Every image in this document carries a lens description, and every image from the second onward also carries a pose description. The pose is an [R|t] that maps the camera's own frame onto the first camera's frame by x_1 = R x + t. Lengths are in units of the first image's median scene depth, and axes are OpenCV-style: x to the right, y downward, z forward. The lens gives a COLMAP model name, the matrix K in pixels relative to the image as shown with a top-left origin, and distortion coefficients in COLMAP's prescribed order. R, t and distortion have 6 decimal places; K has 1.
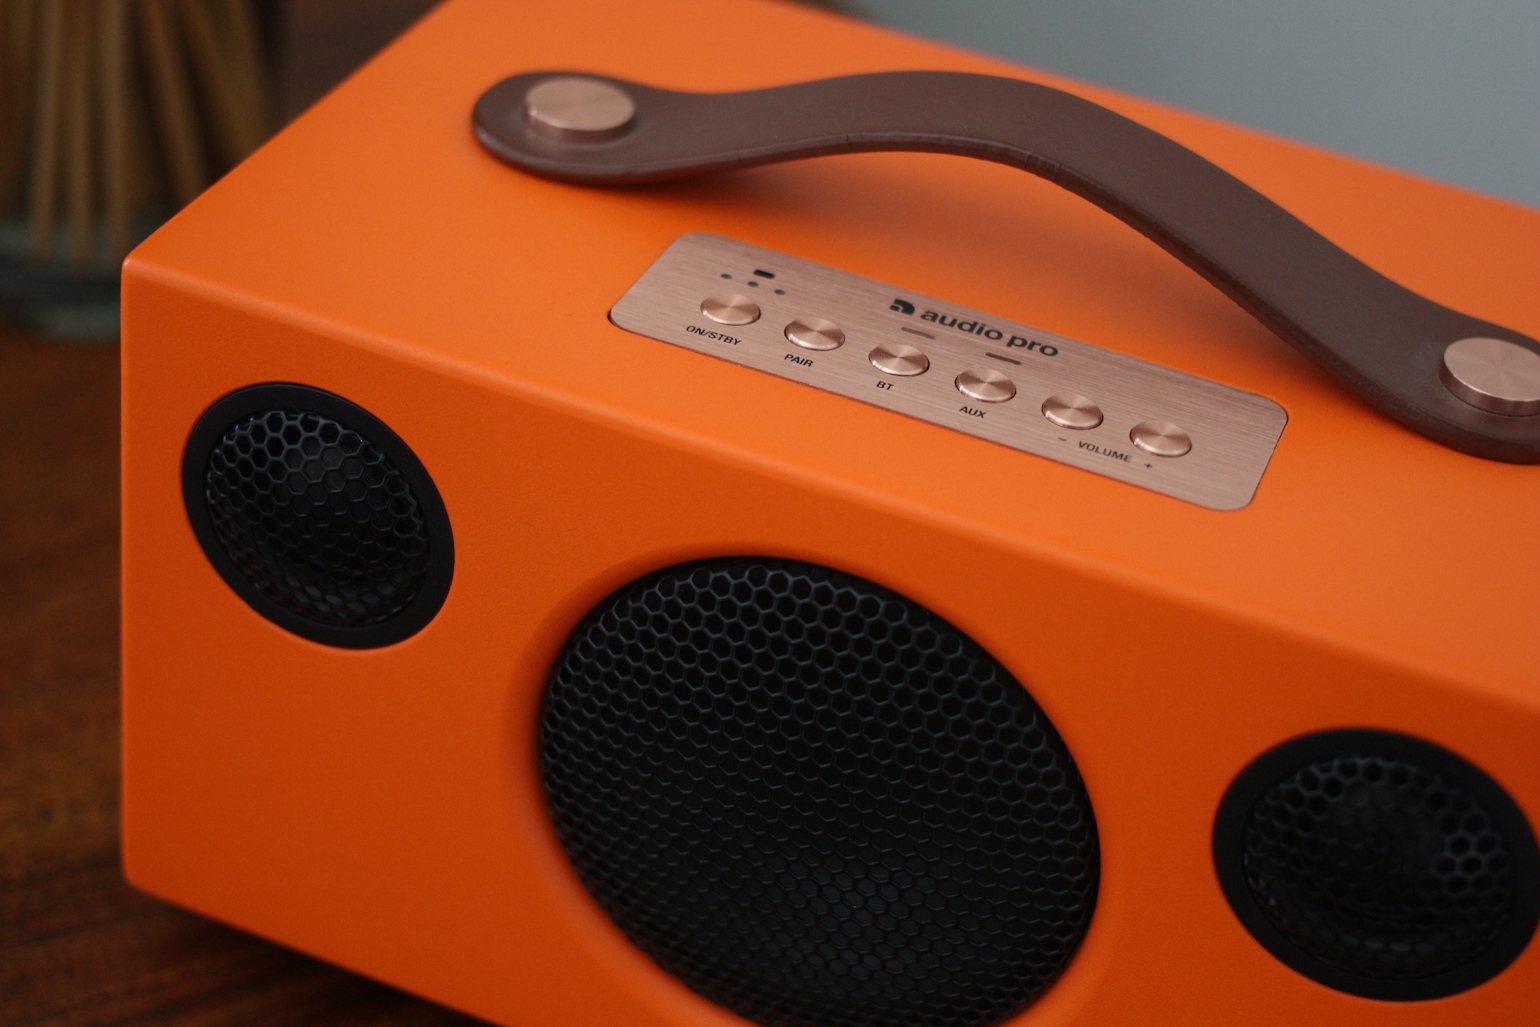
lens RADIAL K [[2978.4, 0, 773.2], [0, 2978.4, 512.8], [0, 0, 1]] dist [-0.095297, 0.000000]
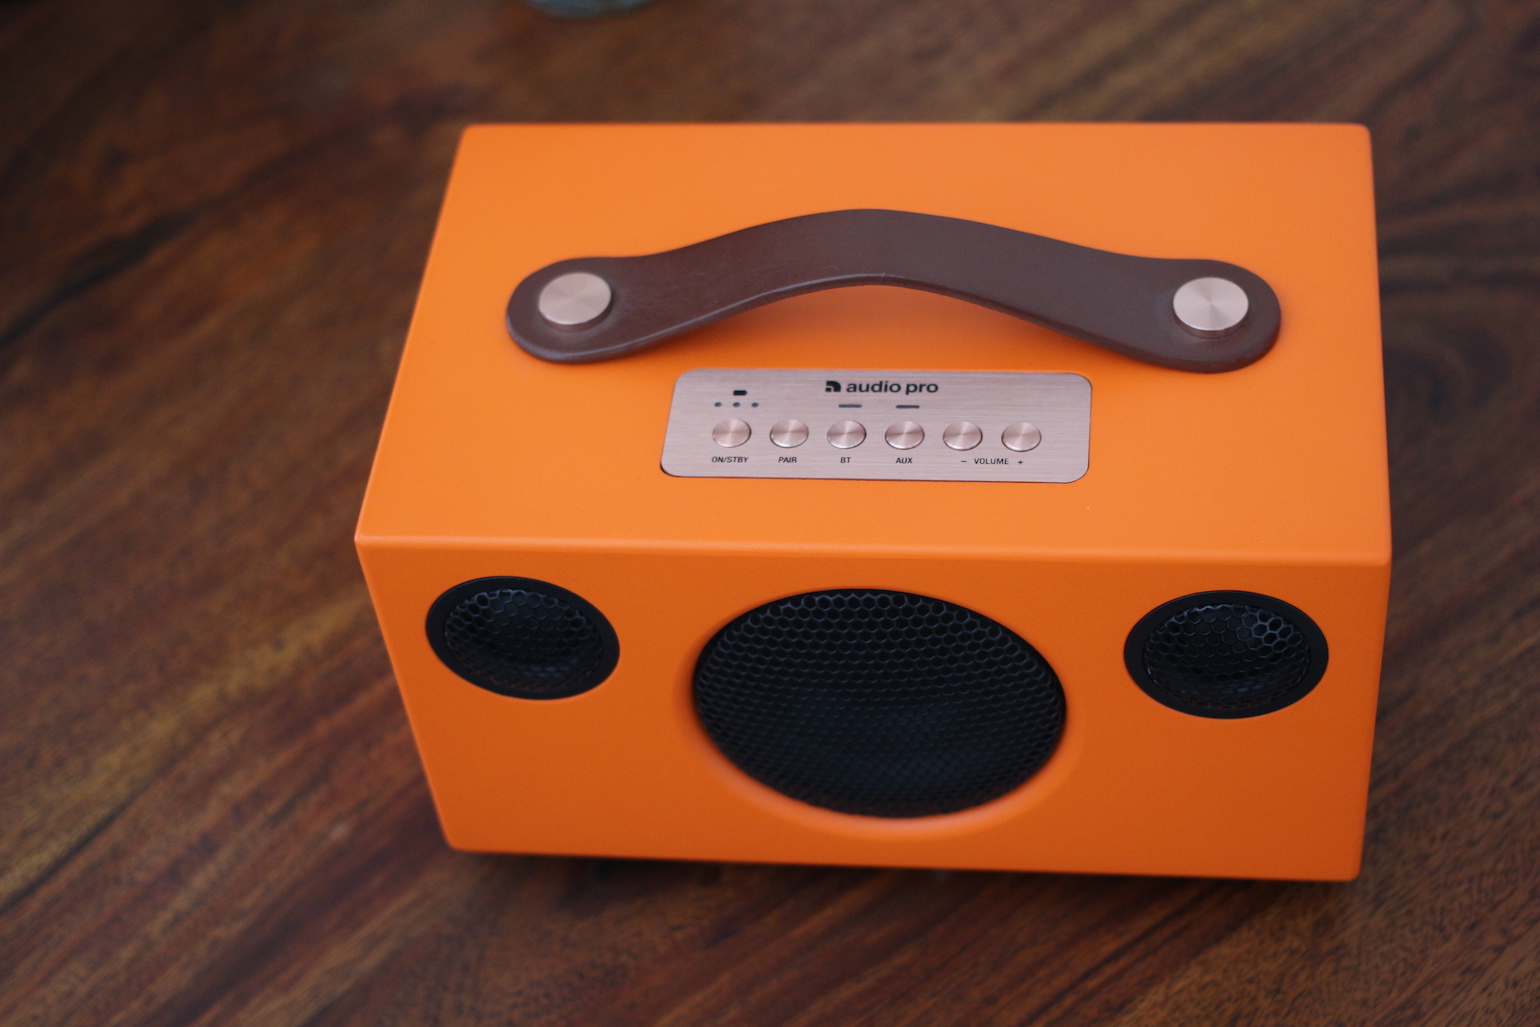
lens RADIAL K [[2978.4, 0, 765.9], [0, 2978.4, 514.3], [0, 0, 1]] dist [-0.095297, 0.000000]
pose [[0.944552, -0.328302, 0.006229, -0.021285], [0.316343, 0.914901, 0.250765, -0.418517], [-0.088025, -0.234890, 0.968028, -0.522983]]
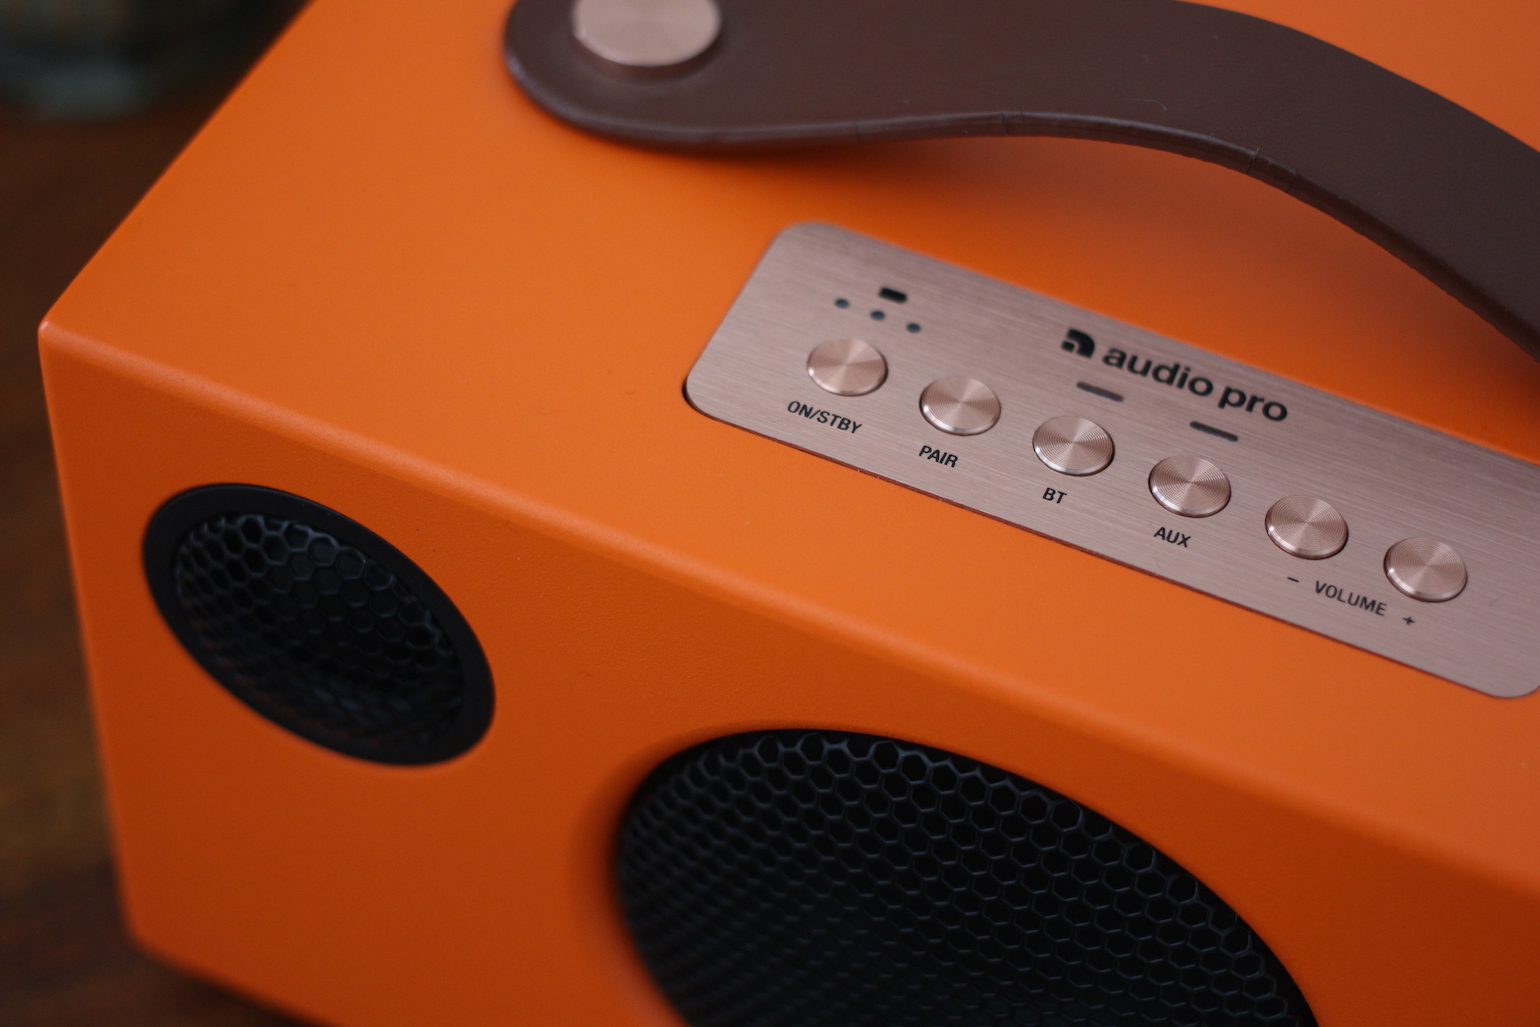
lens RADIAL K [[2978.4, 0, 774.7], [0, 2978.4, 514.2], [0, 0, 1]] dist [-0.095297, 0.000000]
pose [[0.998055, -0.008818, -0.061714, 0.013384], [0.023974, 0.968106, 0.249390, -0.221569], [0.057547, -0.250384, 0.966435, 0.271240]]
